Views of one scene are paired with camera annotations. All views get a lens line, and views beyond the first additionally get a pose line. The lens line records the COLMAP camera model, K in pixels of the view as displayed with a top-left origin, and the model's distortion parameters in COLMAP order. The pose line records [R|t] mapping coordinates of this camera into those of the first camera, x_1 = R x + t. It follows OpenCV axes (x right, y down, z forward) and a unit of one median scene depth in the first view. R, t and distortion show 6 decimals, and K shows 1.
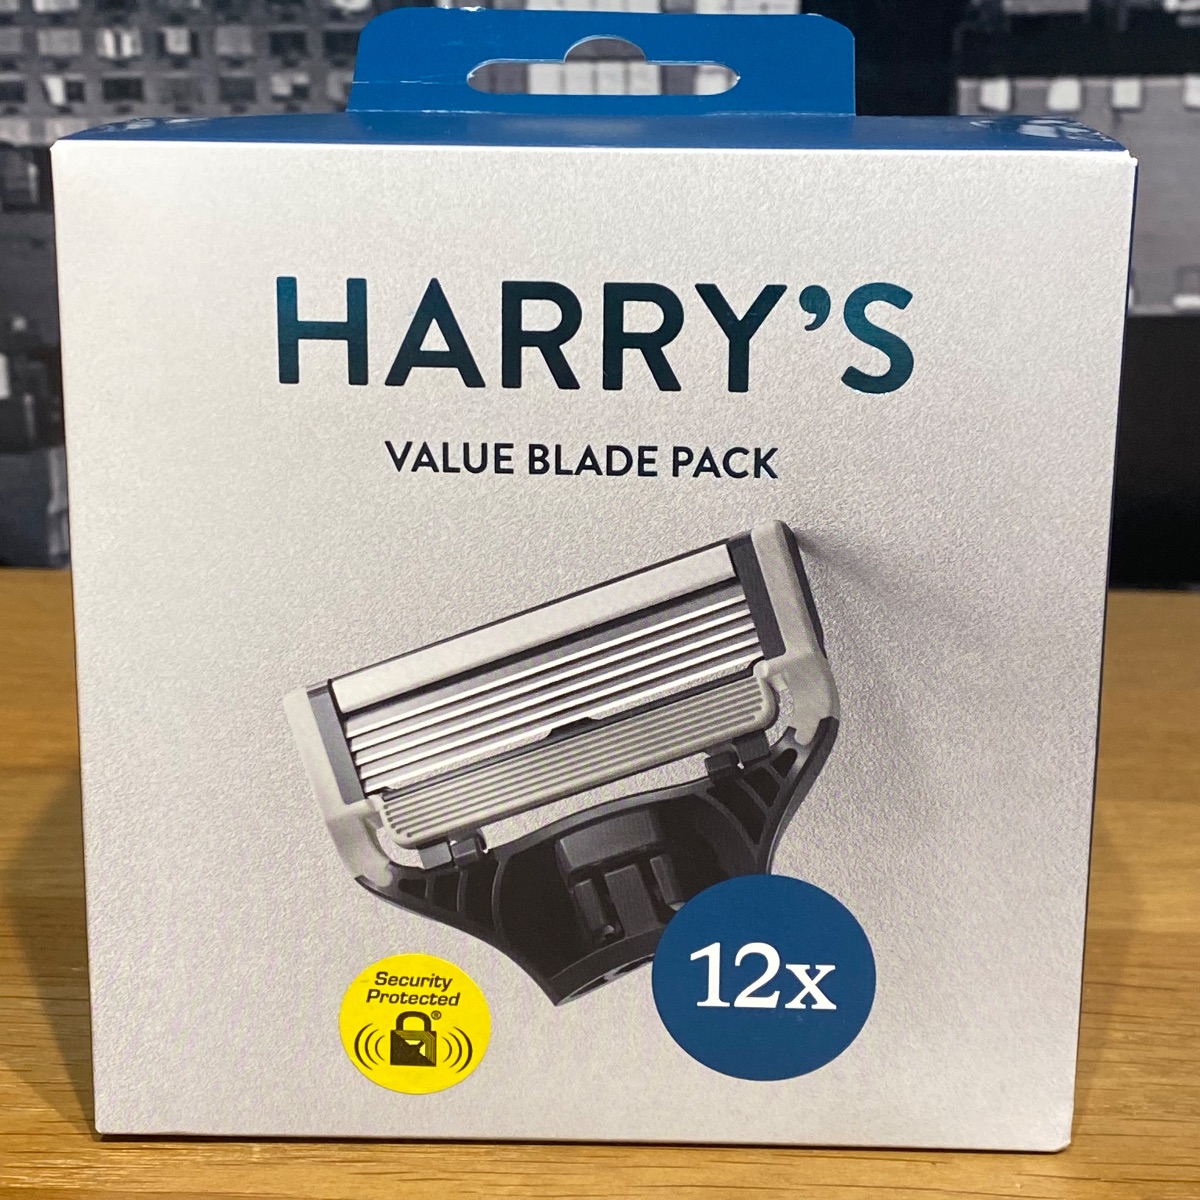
lens RADIAL K [[2459.2, 0, 604.4], [0, 2459.2, 599.1], [0, 0, 1]] dist [0.128646, 0.000000]
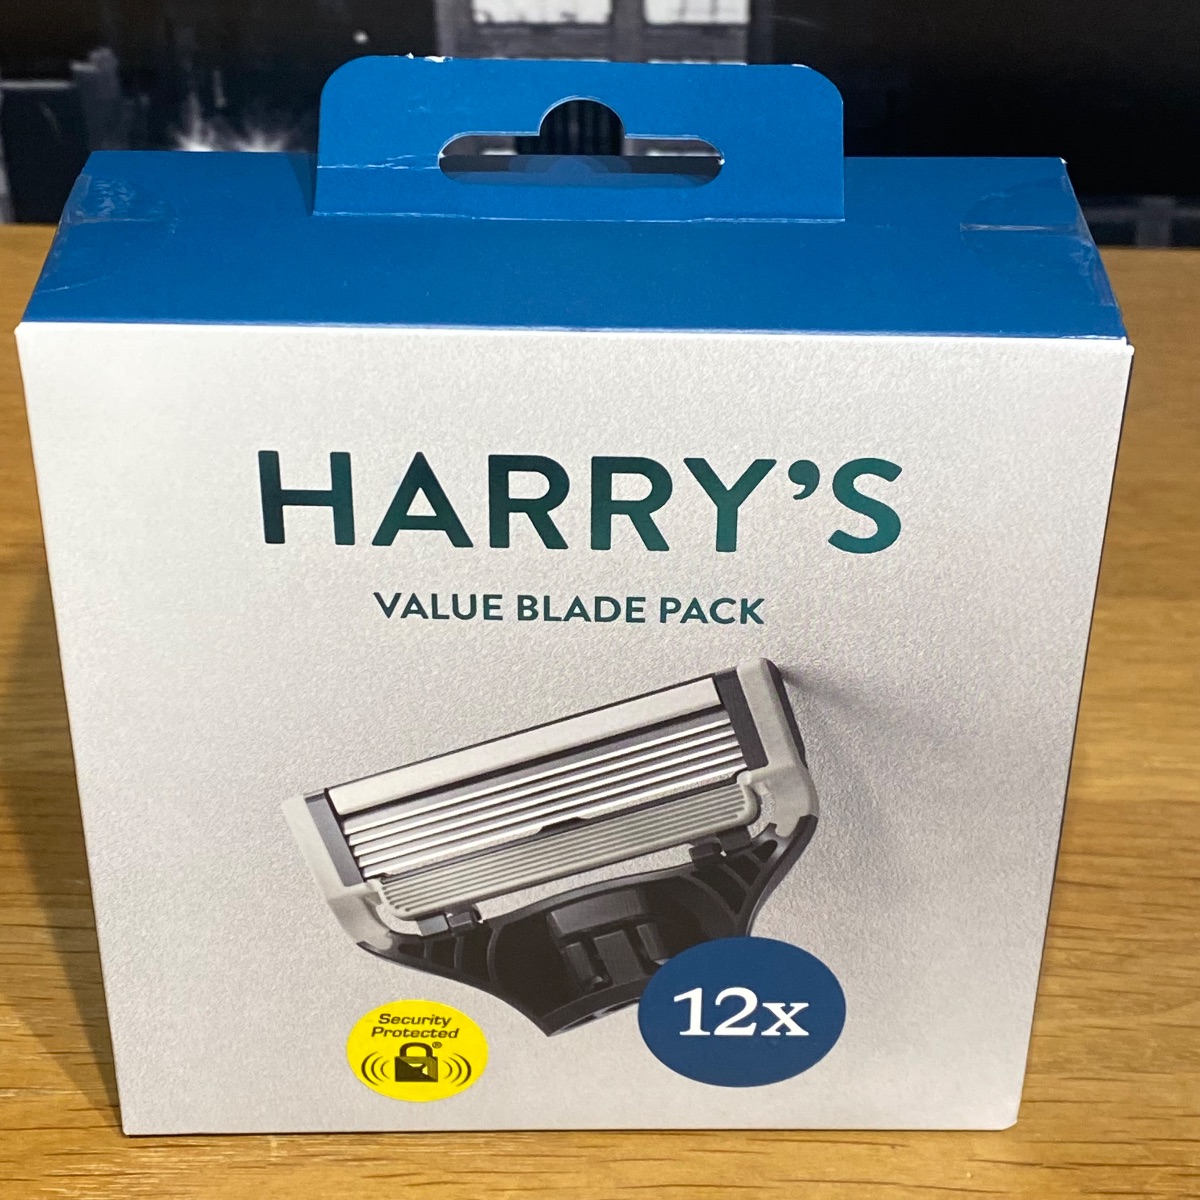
lens RADIAL K [[2459.2, 0, 622.6], [0, 2459.2, 586.2], [0, 0, 1]] dist [0.128646, 0.000000]
pose [[0.999037, -0.020512, 0.038790, -0.025704], [0.006733, 0.945202, 0.326415, -0.379915], [-0.043360, -0.325840, 0.944430, 0.047645]]
